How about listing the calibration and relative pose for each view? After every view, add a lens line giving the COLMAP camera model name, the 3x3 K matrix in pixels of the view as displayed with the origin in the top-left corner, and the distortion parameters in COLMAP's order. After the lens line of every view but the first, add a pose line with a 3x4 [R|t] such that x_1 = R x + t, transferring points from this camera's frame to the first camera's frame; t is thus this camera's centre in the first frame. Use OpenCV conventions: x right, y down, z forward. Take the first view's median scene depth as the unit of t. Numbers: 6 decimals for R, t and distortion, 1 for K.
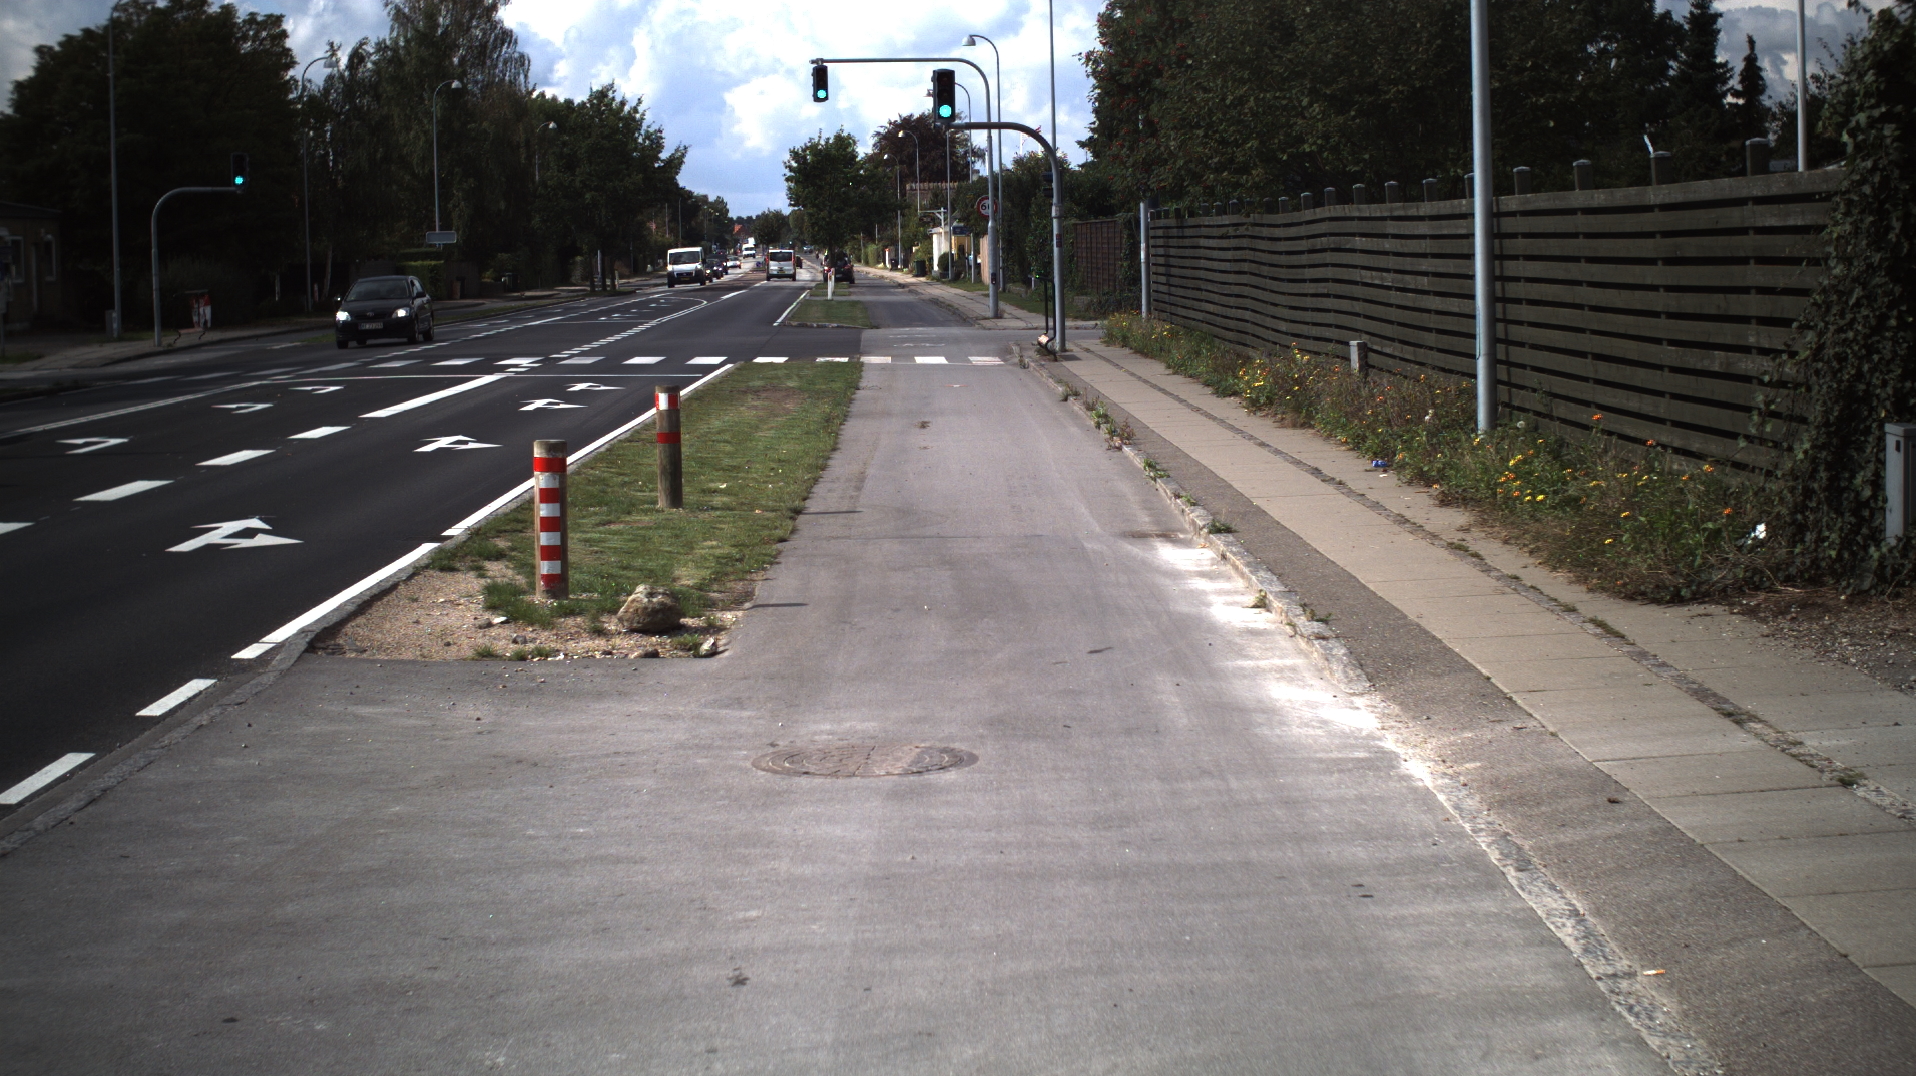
lens RADIAL K [[3447.1, 0, 957.0], [0, 3447.1, 538.3], [0, 0, 1]] dist [-0.251969, 0.000000]
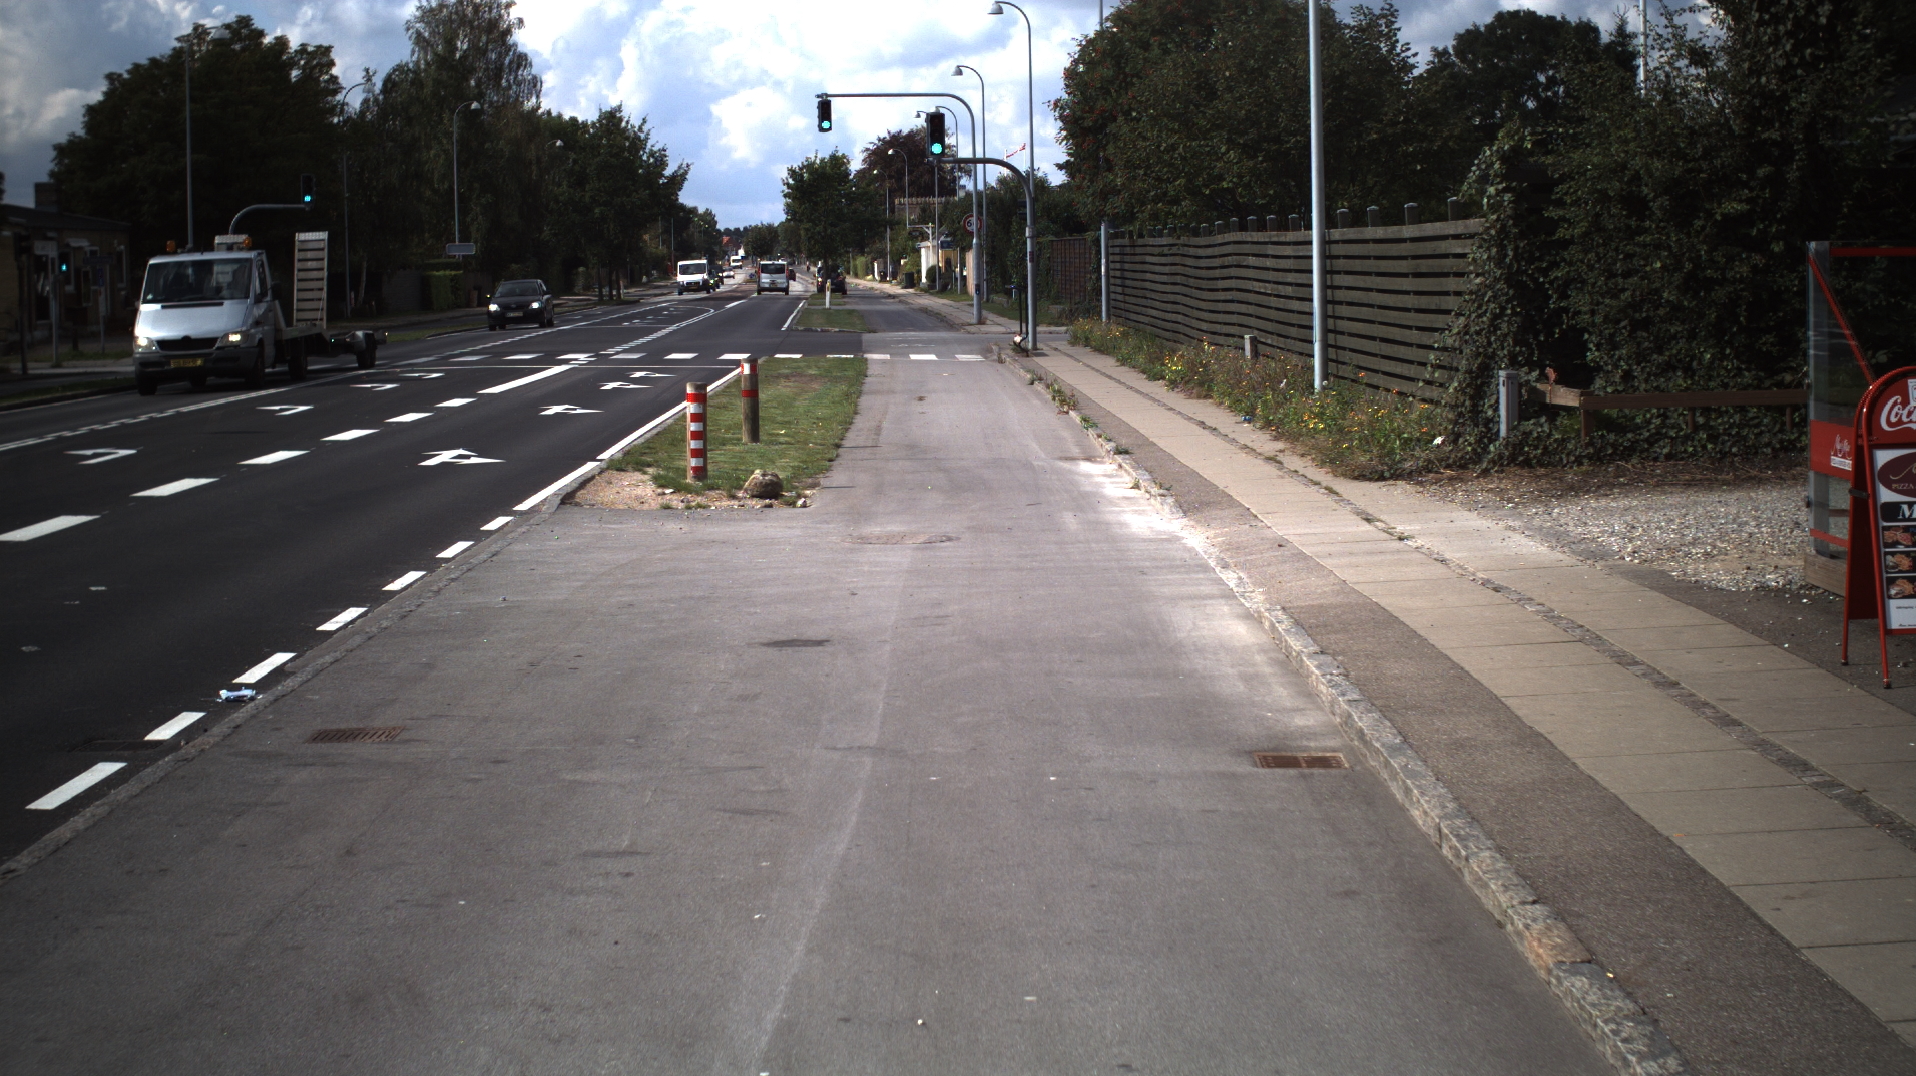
lens RADIAL K [[3447.1, 0, 966.0], [0, 3447.1, 541.1], [0, 0, 1]] dist [-0.251969, 0.000000]
pose [[0.999968, 0.004126, 0.006914, -0.001260], [-0.004107, 0.999988, -0.002796, 0.021193], [-0.006926, 0.002768, 0.999972, -0.264001]]
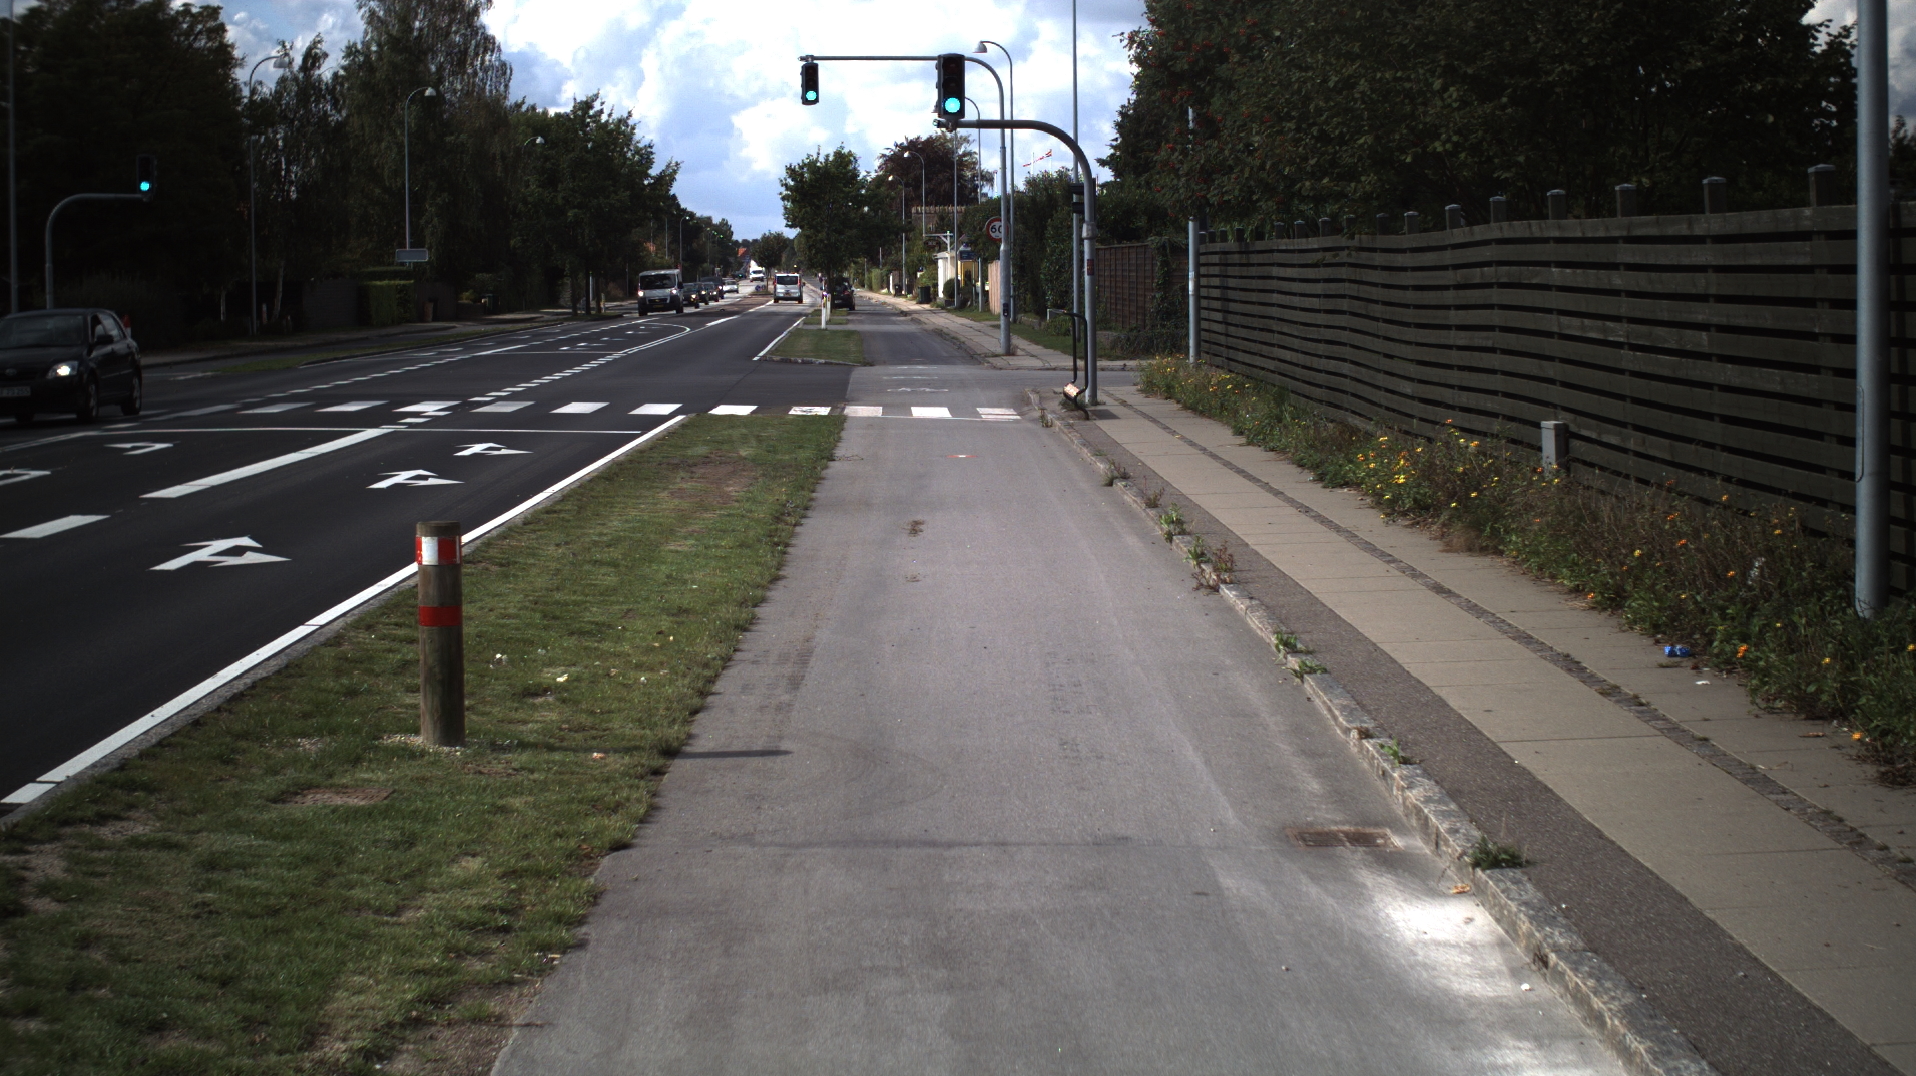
lens RADIAL K [[3447.1, 0, 945.8], [0, 3447.1, 536.7], [0, 0, 1]] dist [-0.251969, 0.000000]
pose [[0.999903, 0.013376, -0.003939, -0.000585], [-0.013407, 0.999879, -0.007882, -0.022427], [0.003833, 0.007934, 0.999961, 0.262899]]
